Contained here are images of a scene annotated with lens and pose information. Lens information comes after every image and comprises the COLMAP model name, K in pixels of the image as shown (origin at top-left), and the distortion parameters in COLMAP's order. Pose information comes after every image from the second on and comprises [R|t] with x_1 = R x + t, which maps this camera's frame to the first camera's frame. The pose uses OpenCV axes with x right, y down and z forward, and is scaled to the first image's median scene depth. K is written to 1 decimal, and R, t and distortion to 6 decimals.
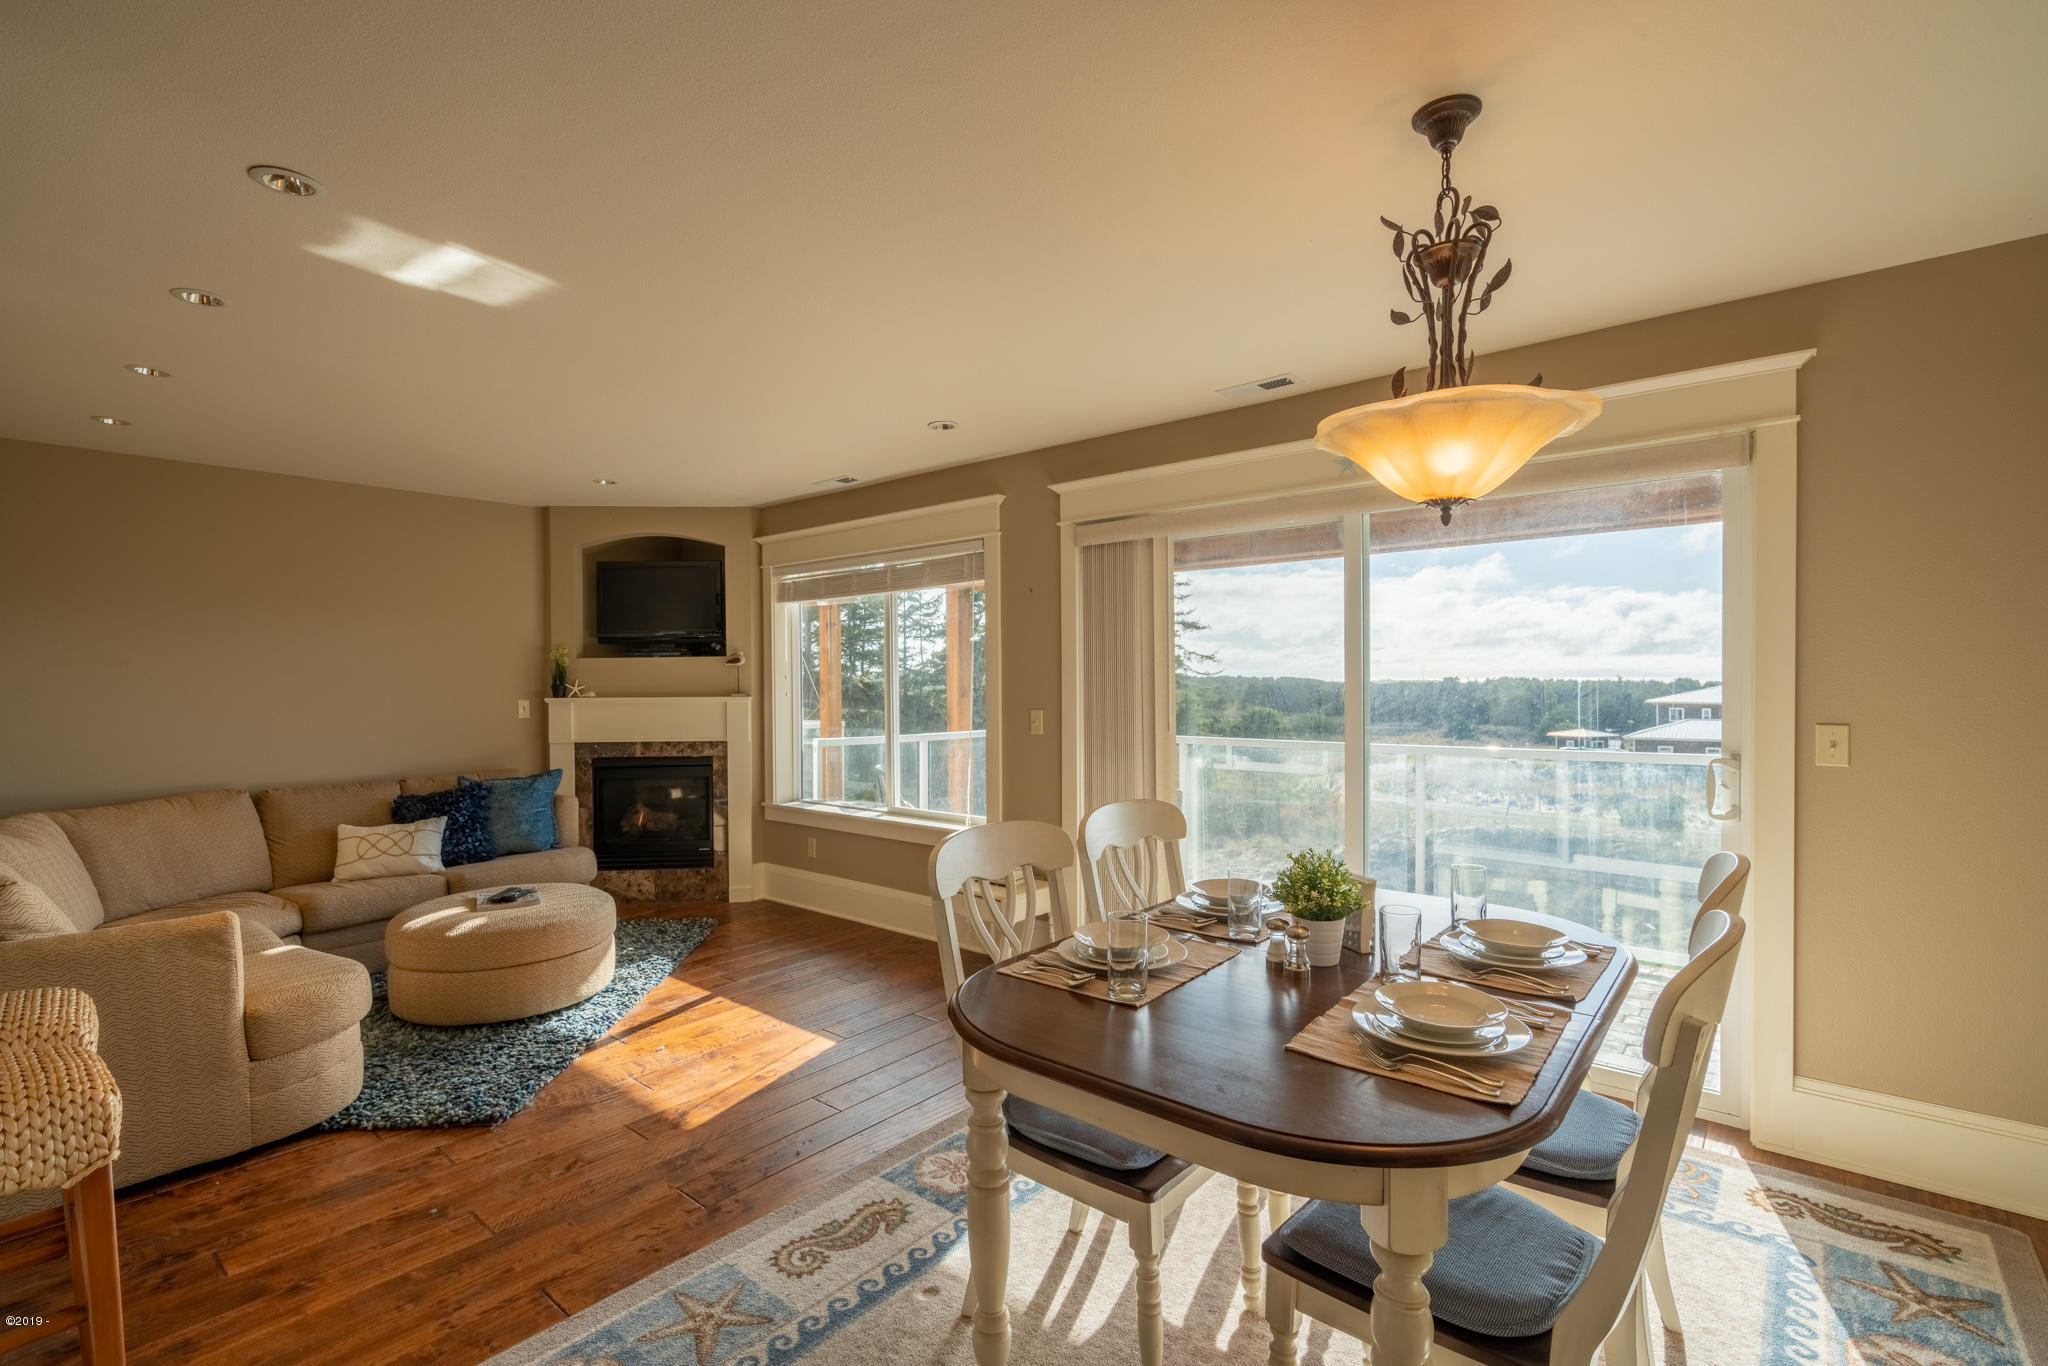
lens RADIAL K [[926.8, 0, 1006.4], [0, 926.8, 683.3], [0, 0, 1]] dist [-0.003312, 0.000555]
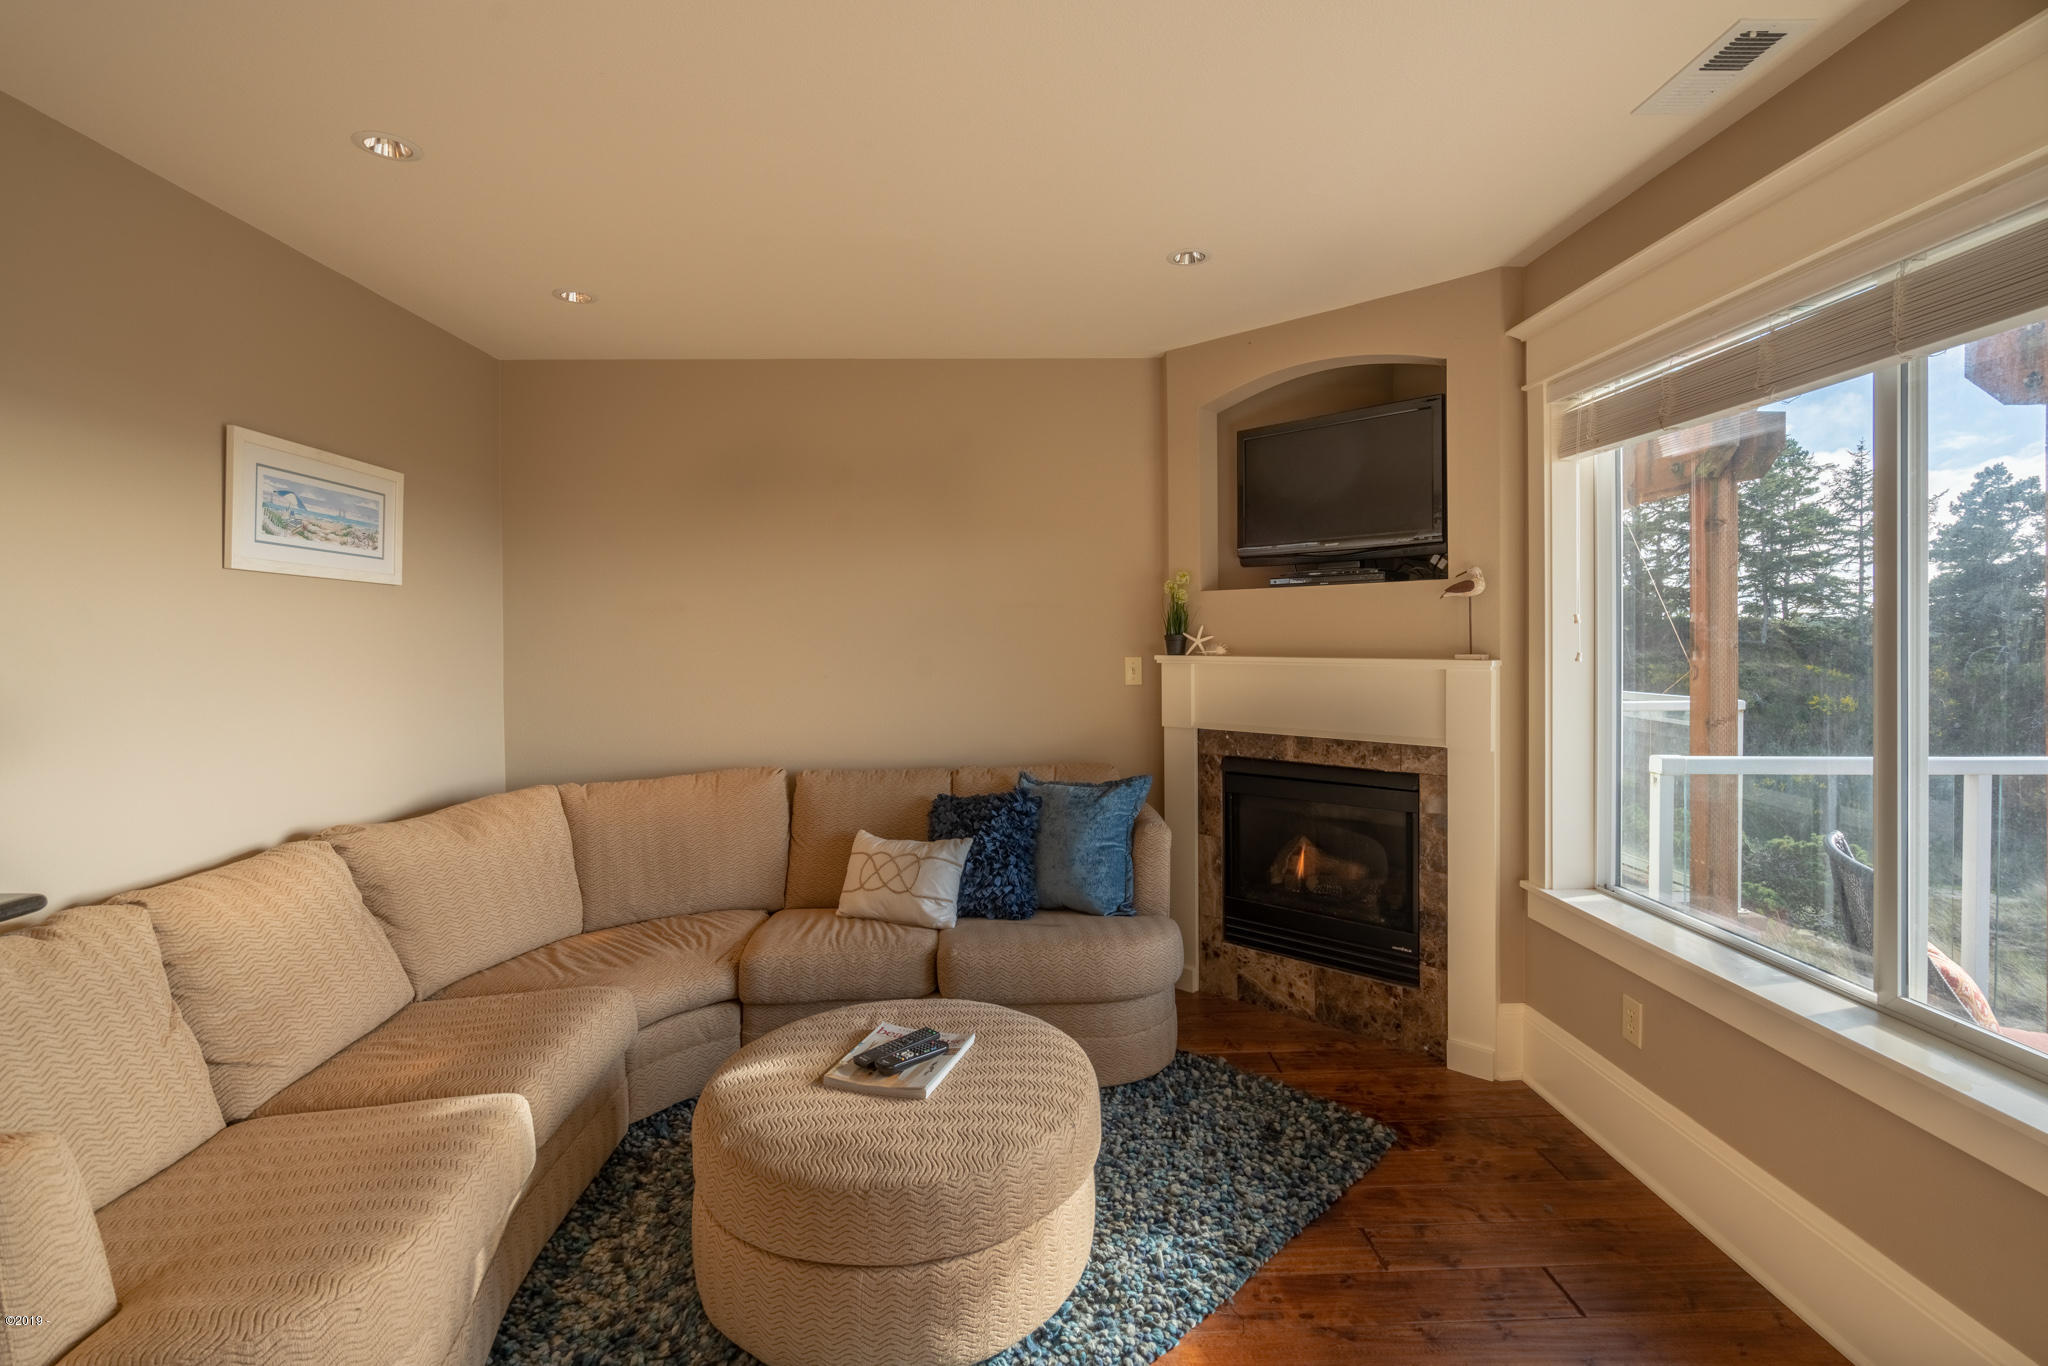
lens RADIAL K [[926.8, 0, 1045.4], [0, 926.8, 647.3], [0, 0, 1]] dist [-0.003312, 0.000555]
pose [[0.676433, 0.014361, -0.736364, -0.080447], [0.000568, 0.999799, 0.020021, -0.002245], [0.736504, -0.013961, 0.676290, 0.504488]]
